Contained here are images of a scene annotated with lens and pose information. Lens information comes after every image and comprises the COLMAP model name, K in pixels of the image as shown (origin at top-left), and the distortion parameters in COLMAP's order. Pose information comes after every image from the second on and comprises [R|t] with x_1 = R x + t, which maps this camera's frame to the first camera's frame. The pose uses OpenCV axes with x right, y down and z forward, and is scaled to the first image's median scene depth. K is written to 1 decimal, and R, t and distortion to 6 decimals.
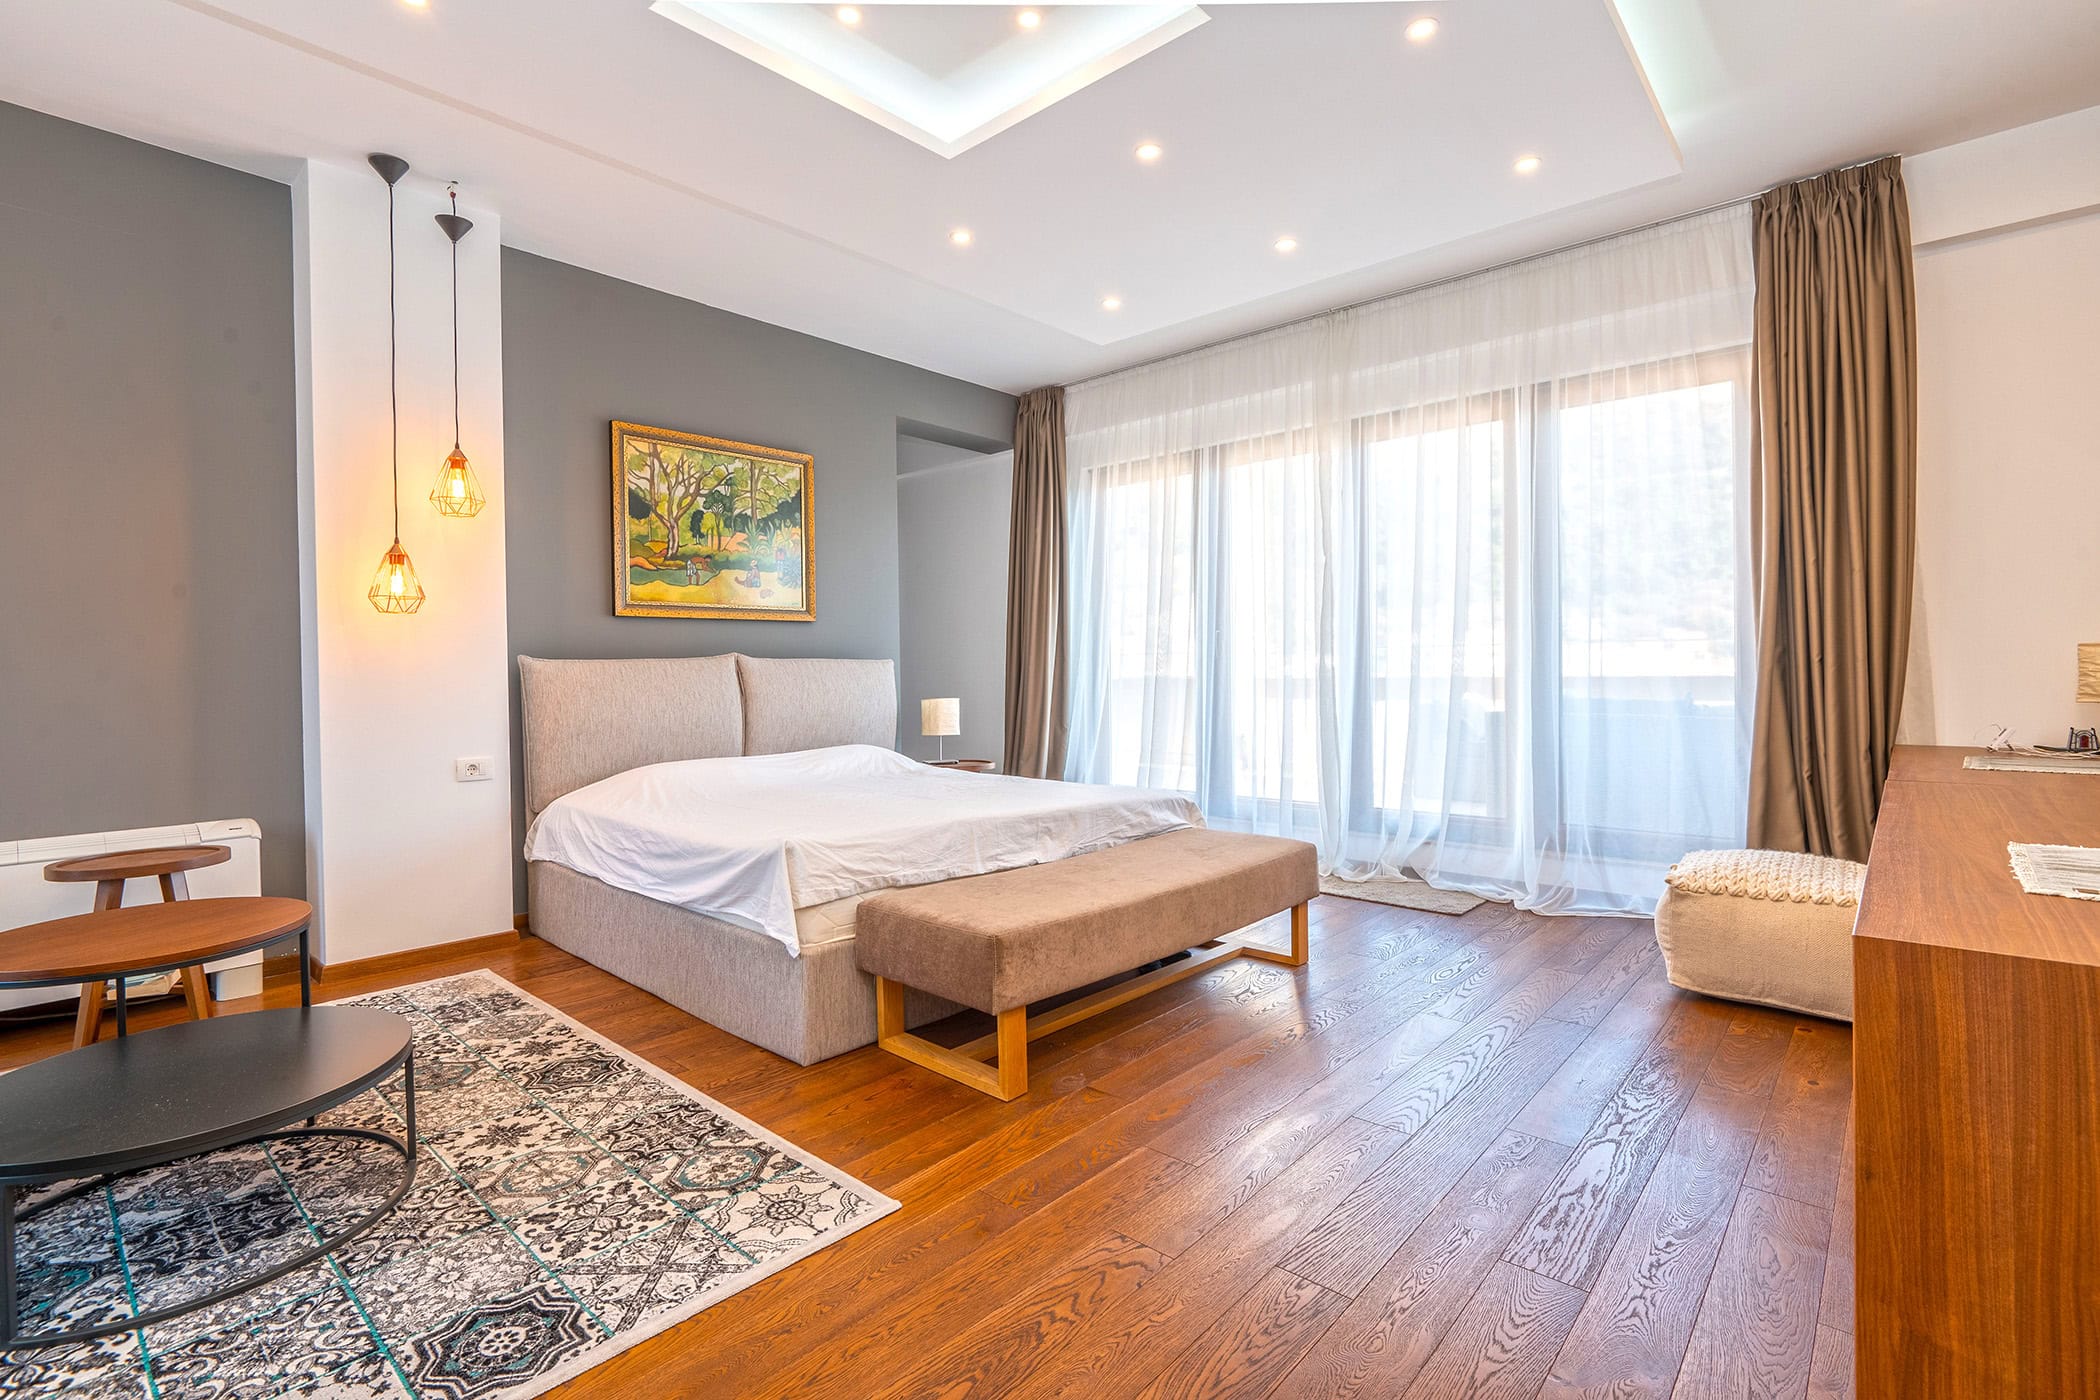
lens RADIAL K [[964.3, 0, 1046.1], [0, 964.3, 682.3], [0, 0, 1]] dist [-0.009791, 0.001183]
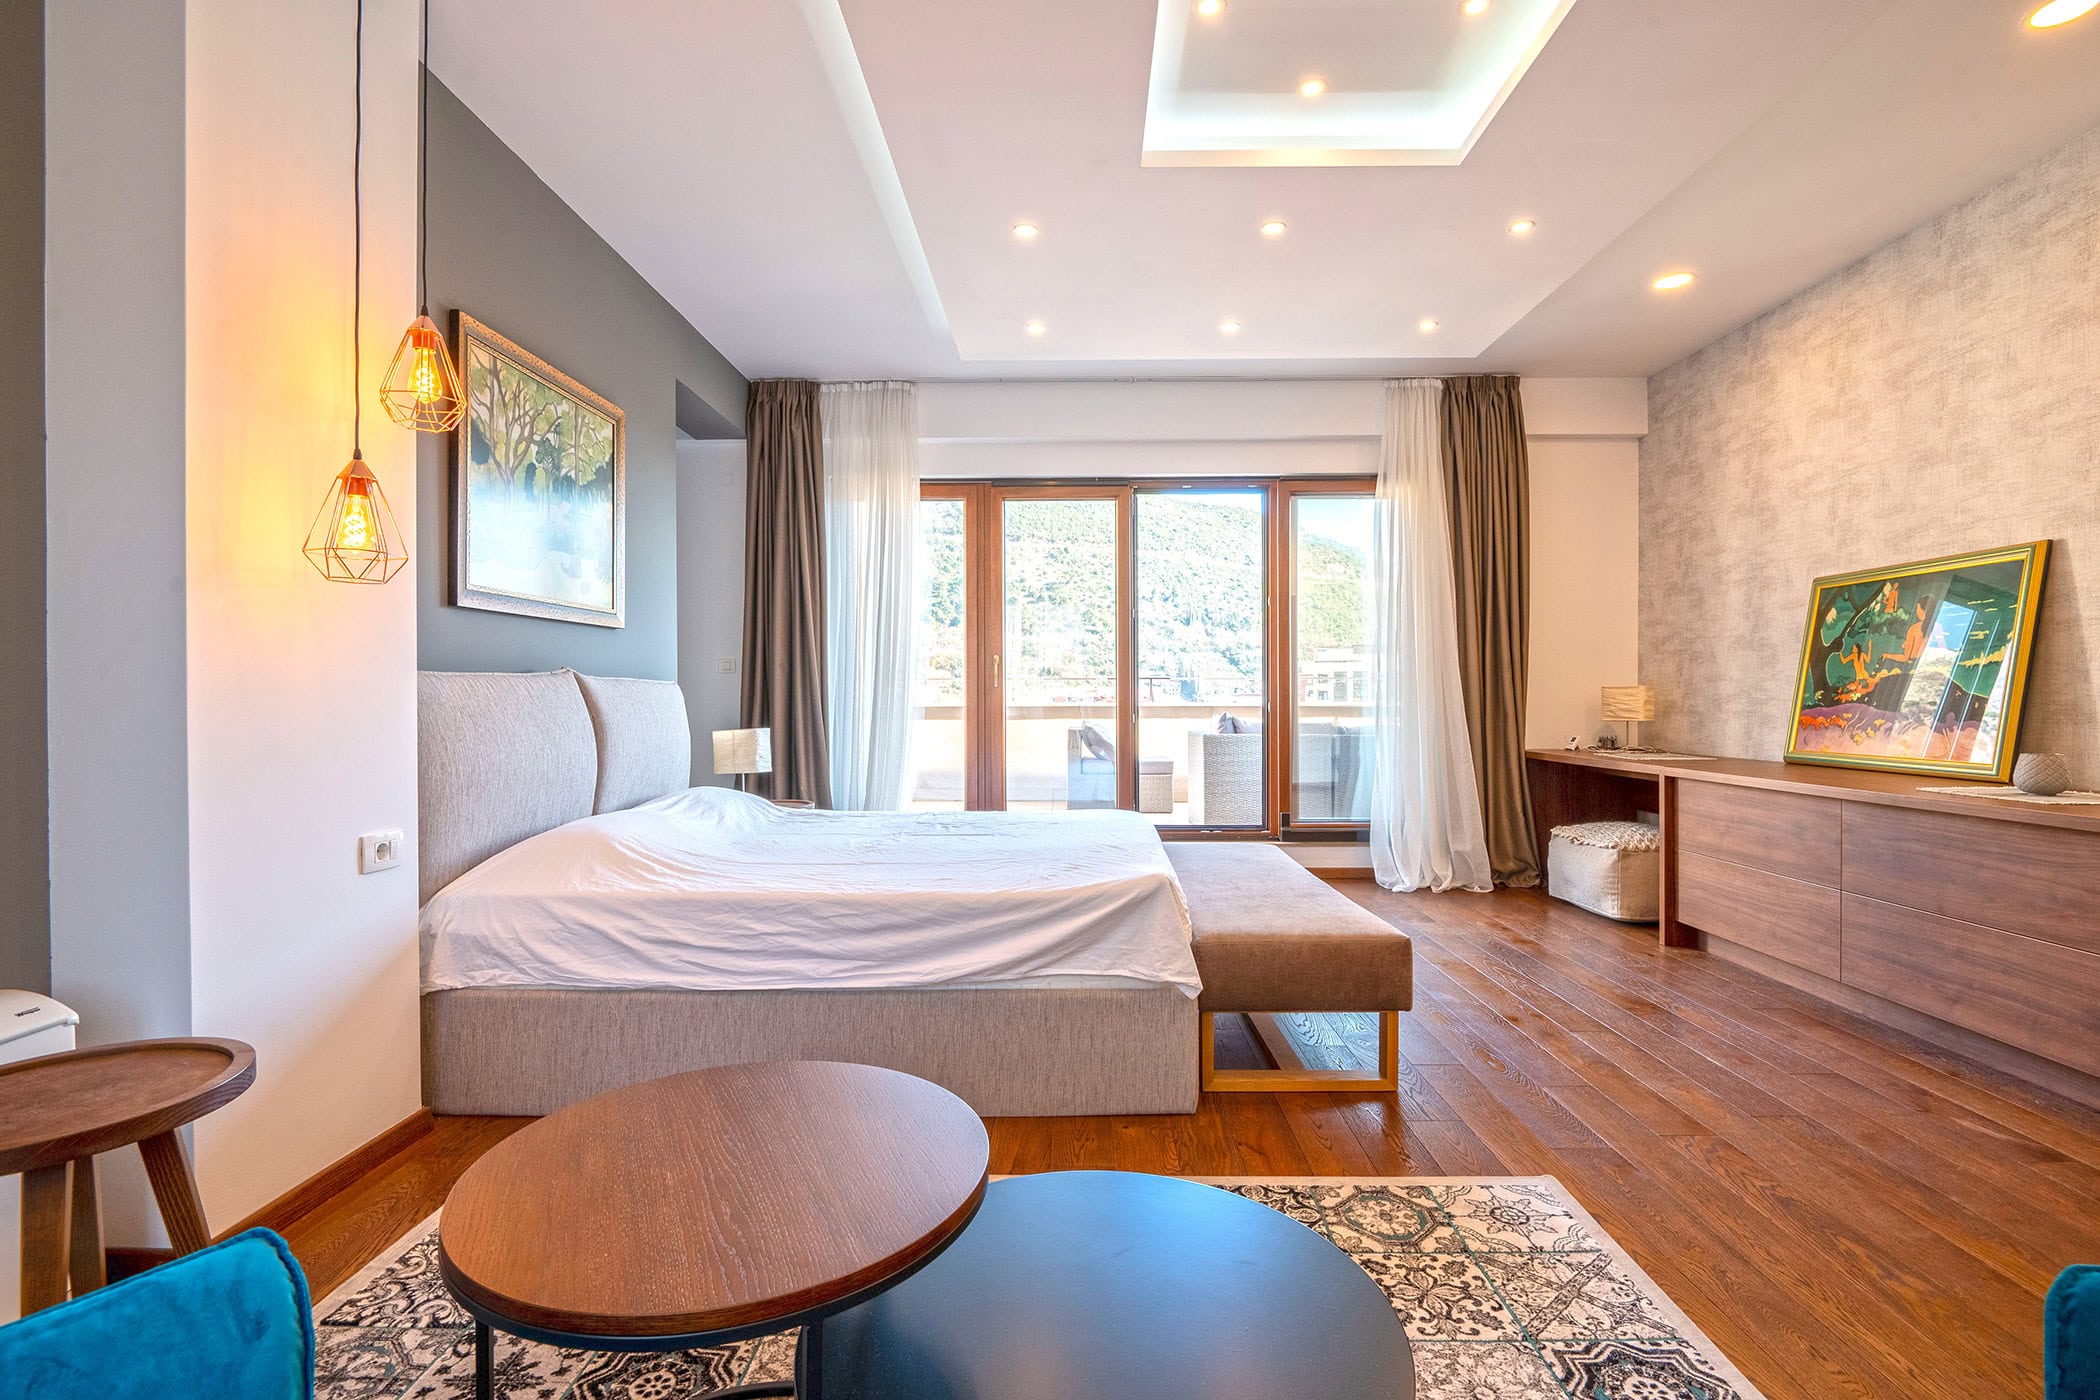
lens RADIAL K [[982.0, 0, 1050.0], [0, 982.0, 700.0], [0, 0, 1]] dist [-0.012828, 0.000465]
pose [[0.752441, 0.008975, 0.658599, -0.896671], [-0.000171, 0.999910, -0.013431, 0.006222], [-0.658660, 0.009993, 0.752374, 0.355905]]
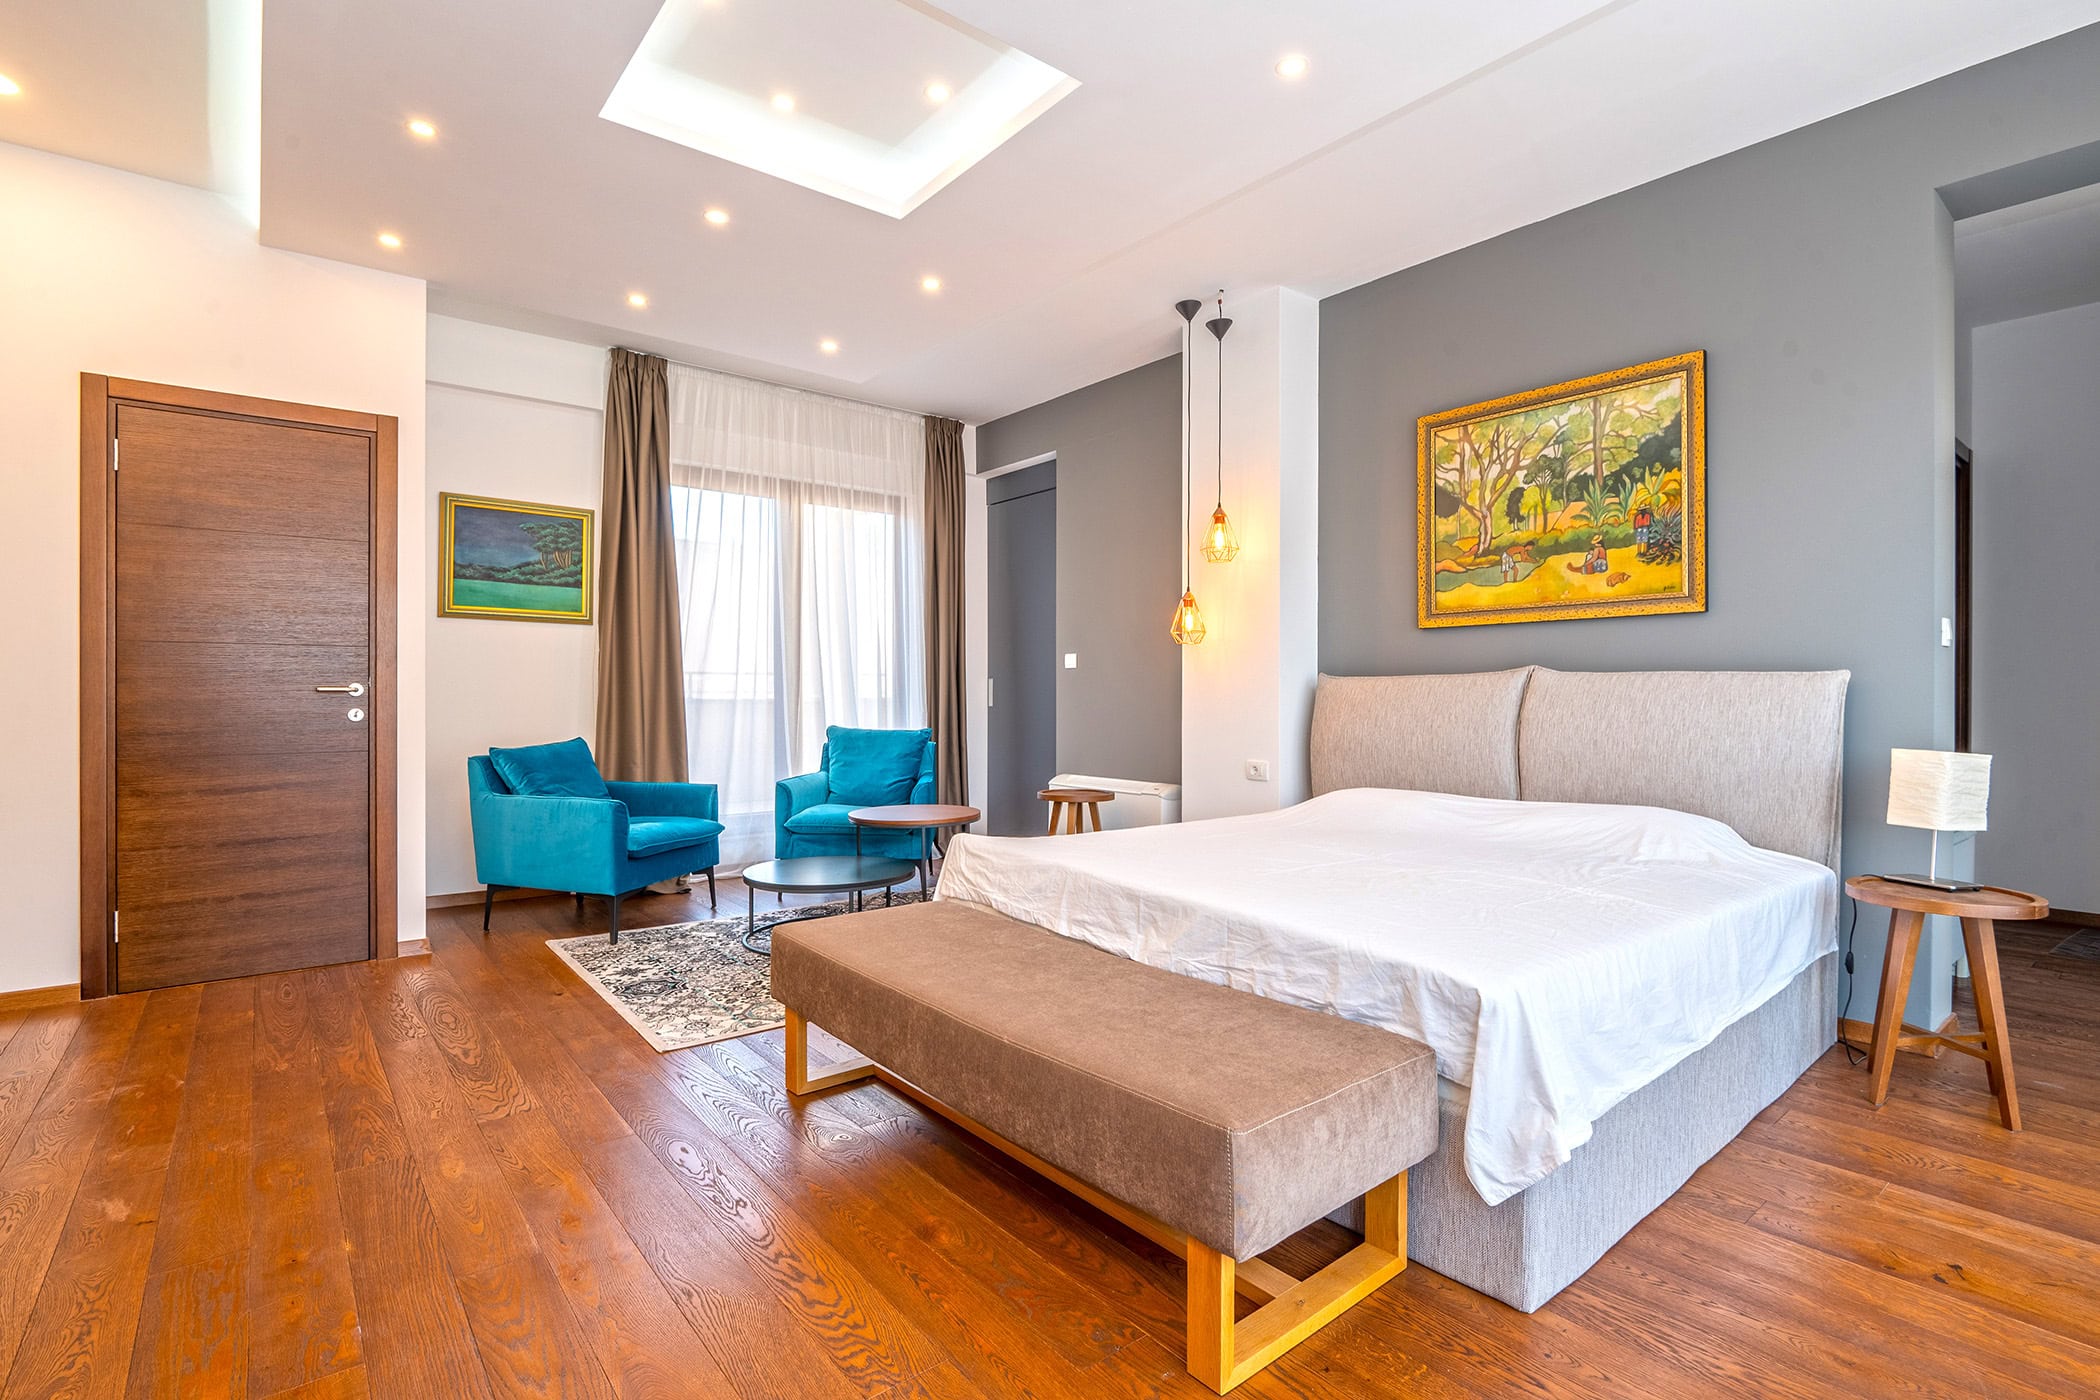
lens RADIAL K [[974.0, 0, 1050.0], [0, 974.0, 700.0], [0, 0, 1]] dist [0.001000, -0.012195]
pose [[-0.145828, 0.018658, -0.989134, 0.825632], [-0.013002, 0.999700, 0.020774, -0.022699], [0.989225, 0.015890, -0.145541, 1.210659]]
